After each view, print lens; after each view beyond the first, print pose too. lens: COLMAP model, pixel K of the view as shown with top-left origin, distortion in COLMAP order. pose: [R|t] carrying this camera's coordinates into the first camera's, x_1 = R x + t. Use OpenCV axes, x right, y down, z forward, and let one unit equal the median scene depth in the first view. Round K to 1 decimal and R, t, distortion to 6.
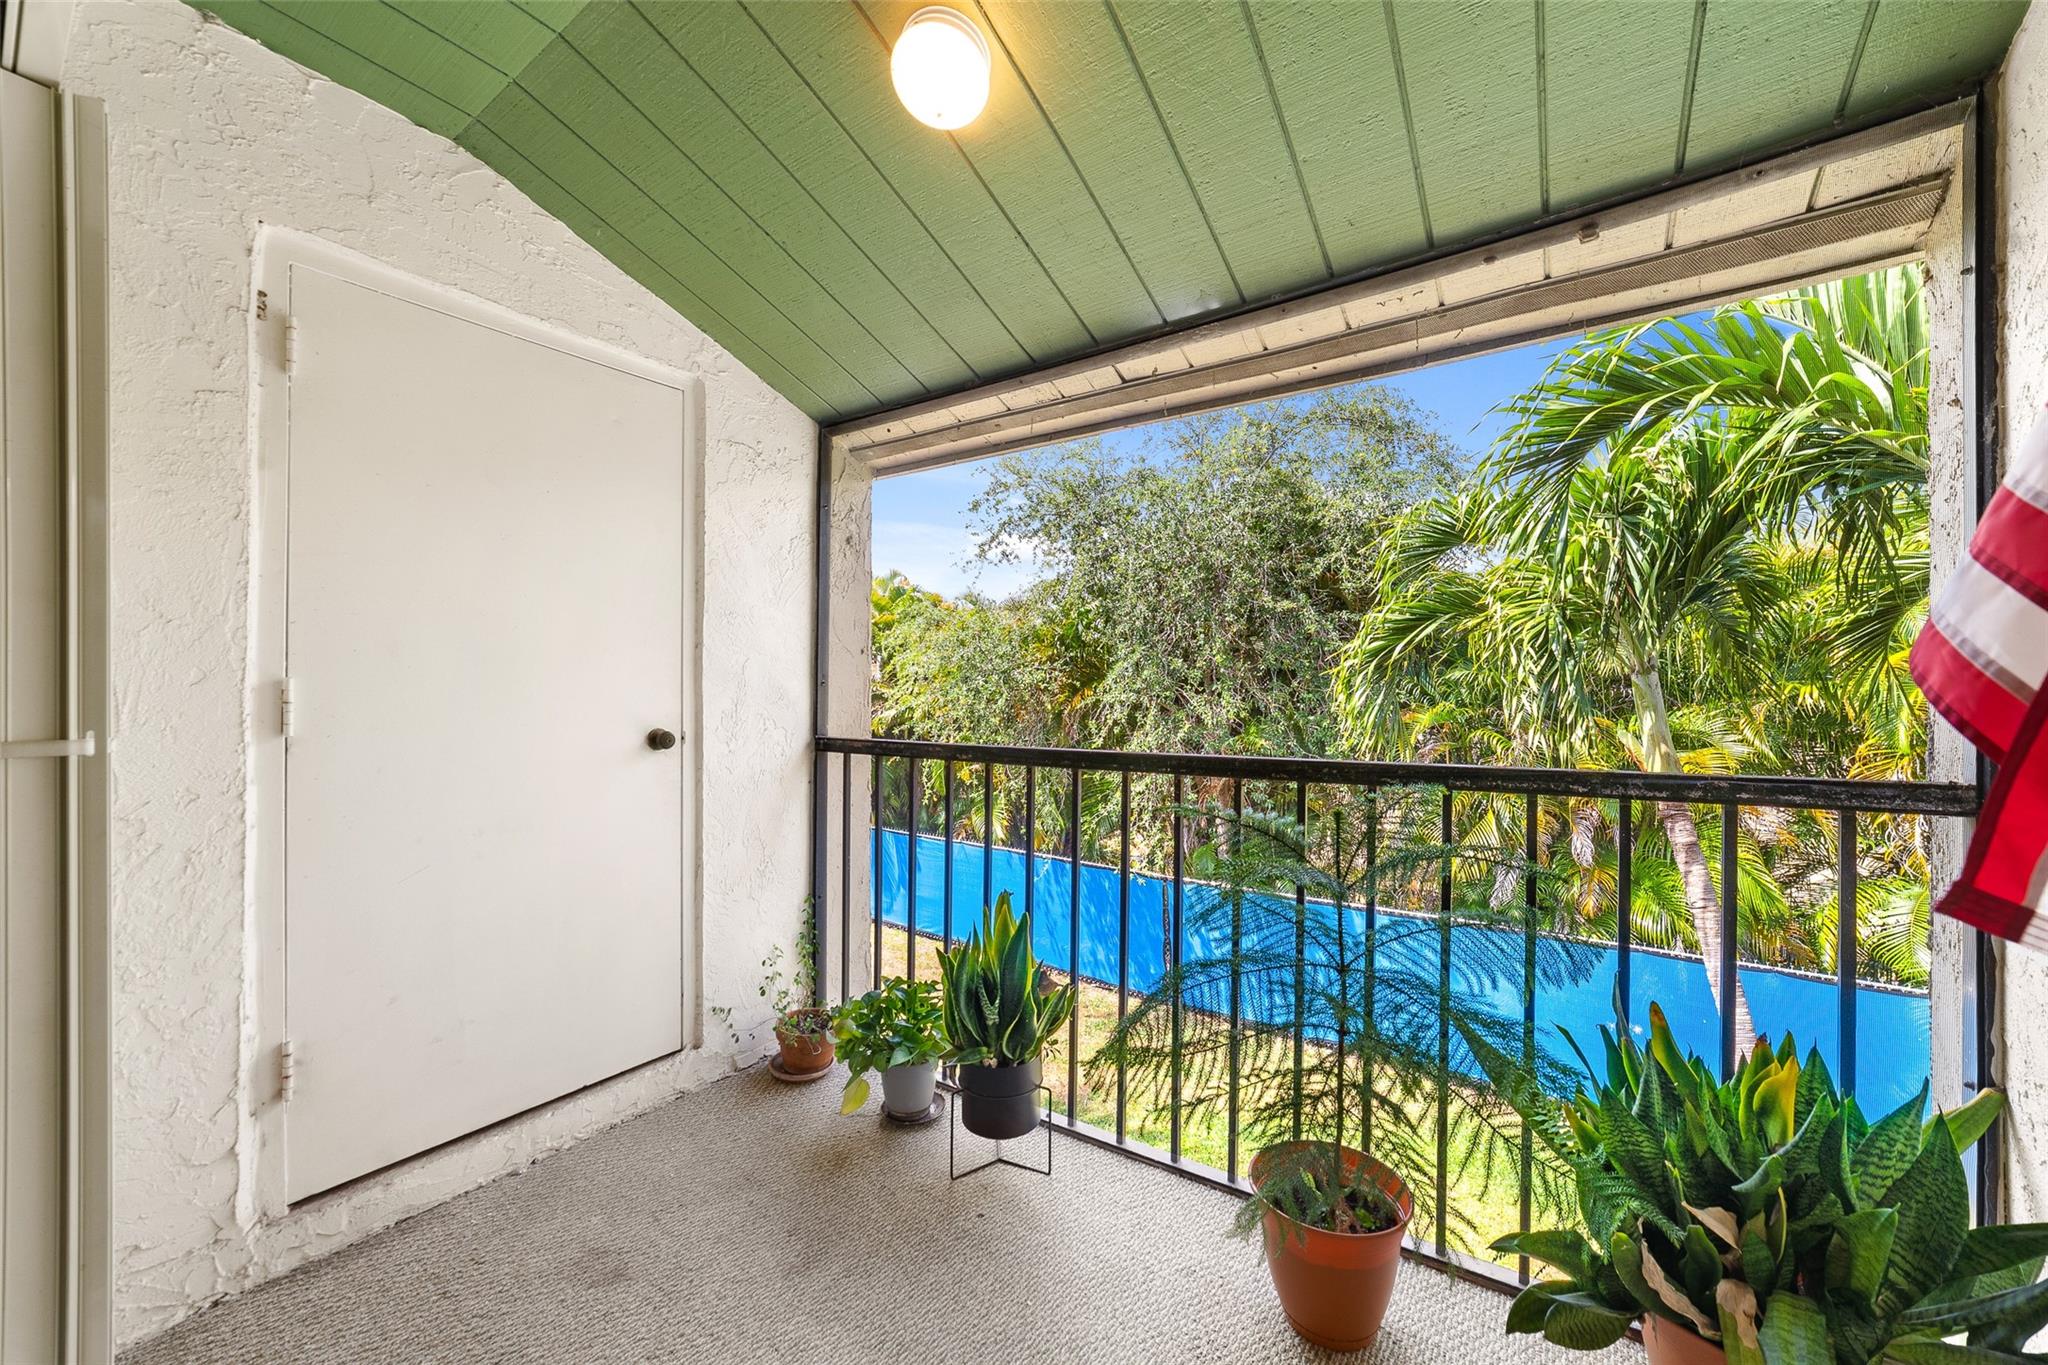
lens RADIAL K [[775.5, 0, 1022.6], [0, 775.5, 690.5], [0, 0, 1]] dist [0.000563, 0.000119]
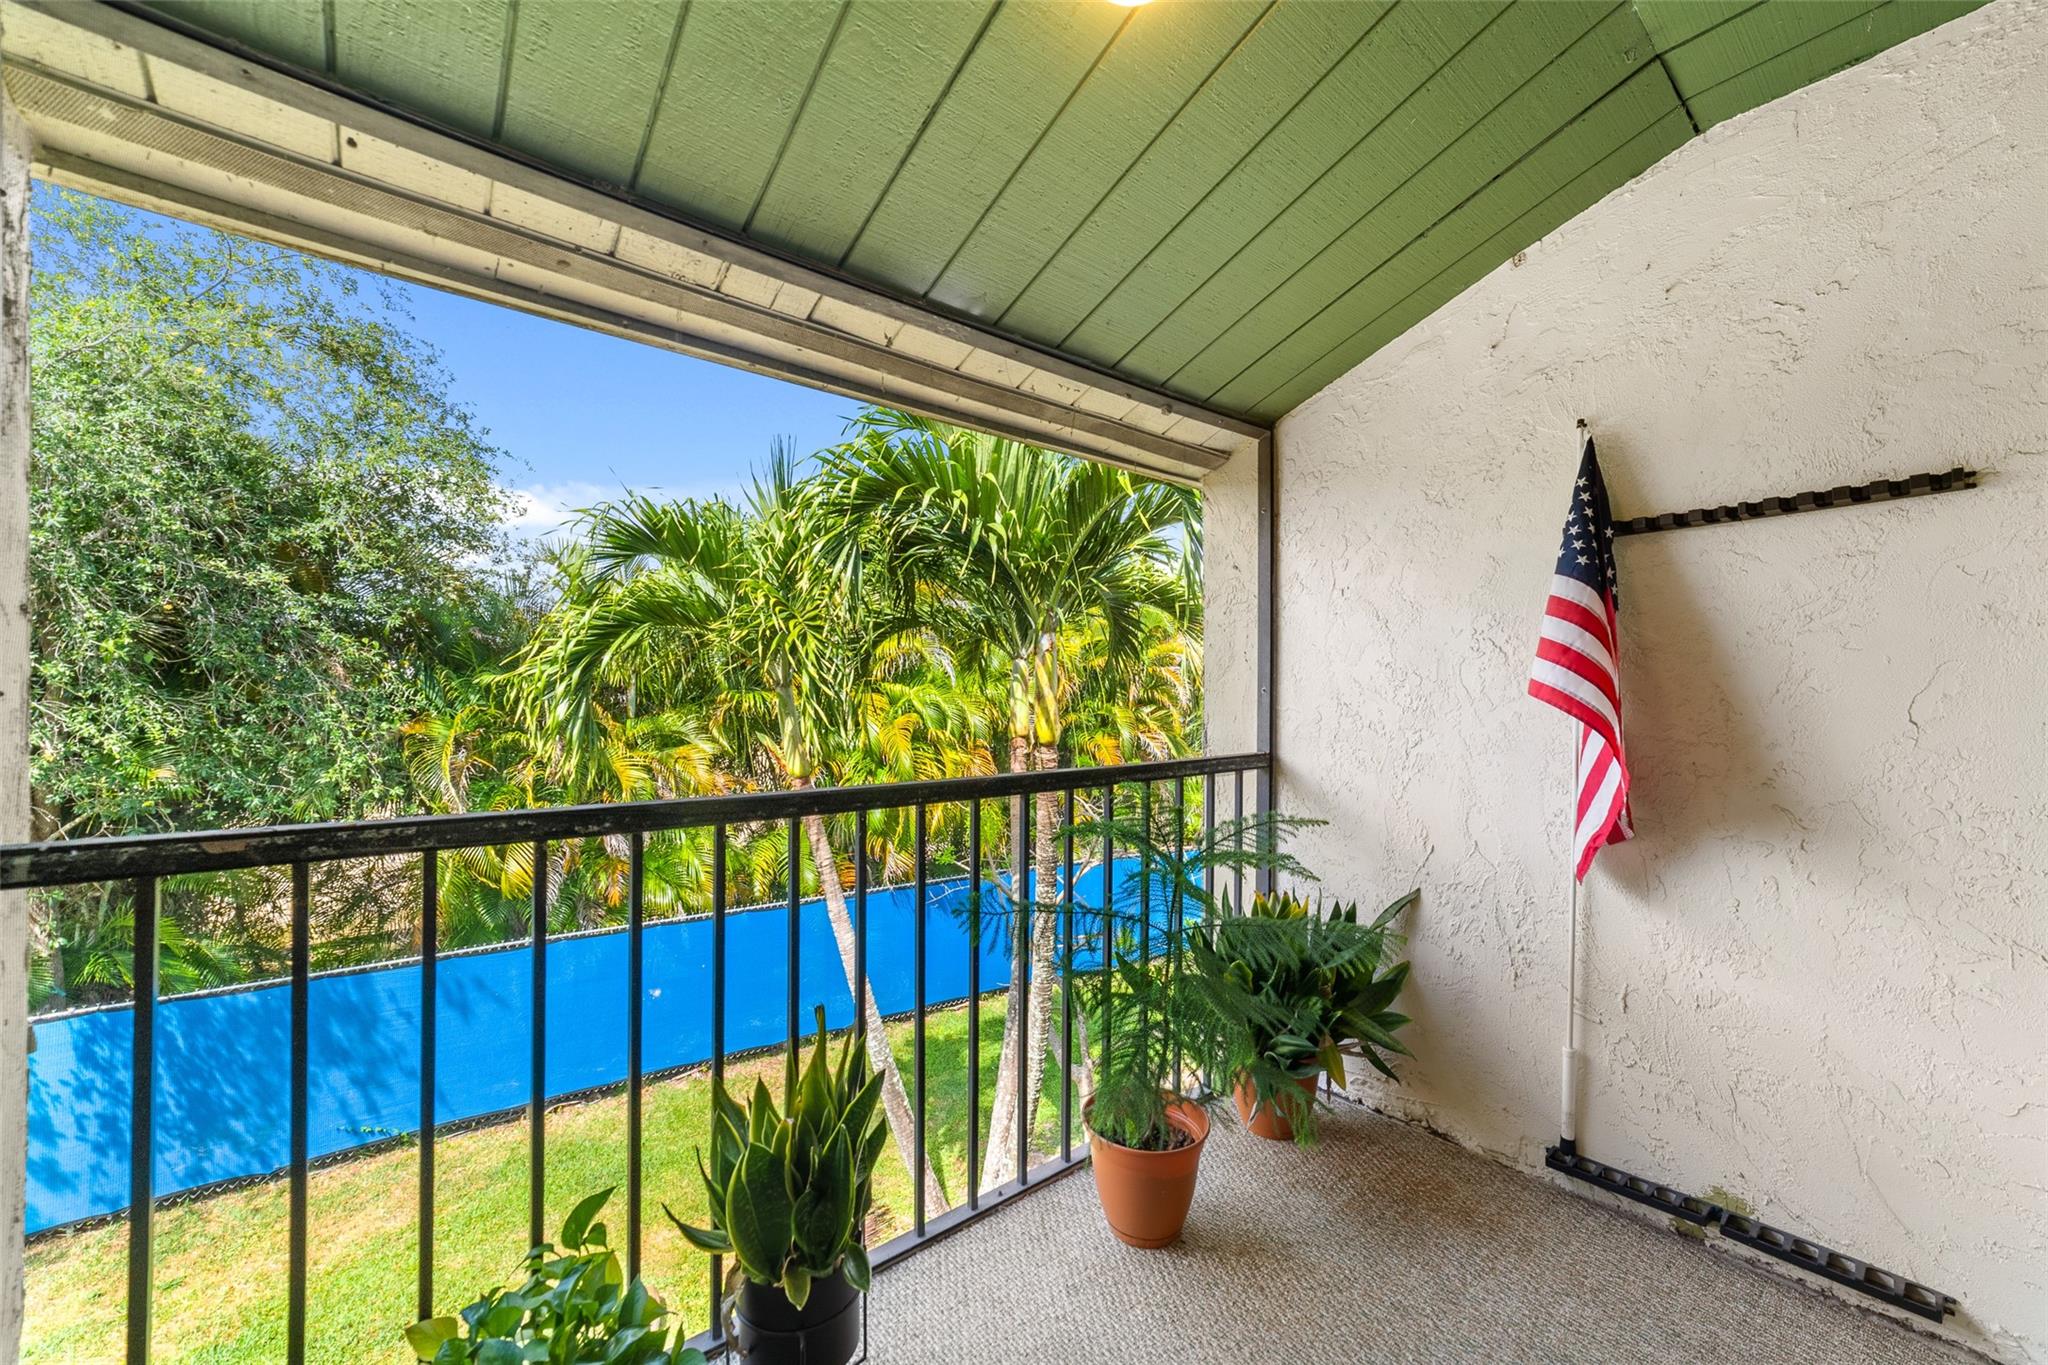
lens RADIAL K [[775.5, 0, 1022.6], [0, 775.5, 690.5], [0, 0, 1]] dist [0.000563, 0.000119]
pose [[0.297231, 0.007721, 0.954774, -0.528997], [-0.002222, 0.999970, -0.007395, -0.012434], [-0.954803, 0.000076, 0.297239, 0.527971]]
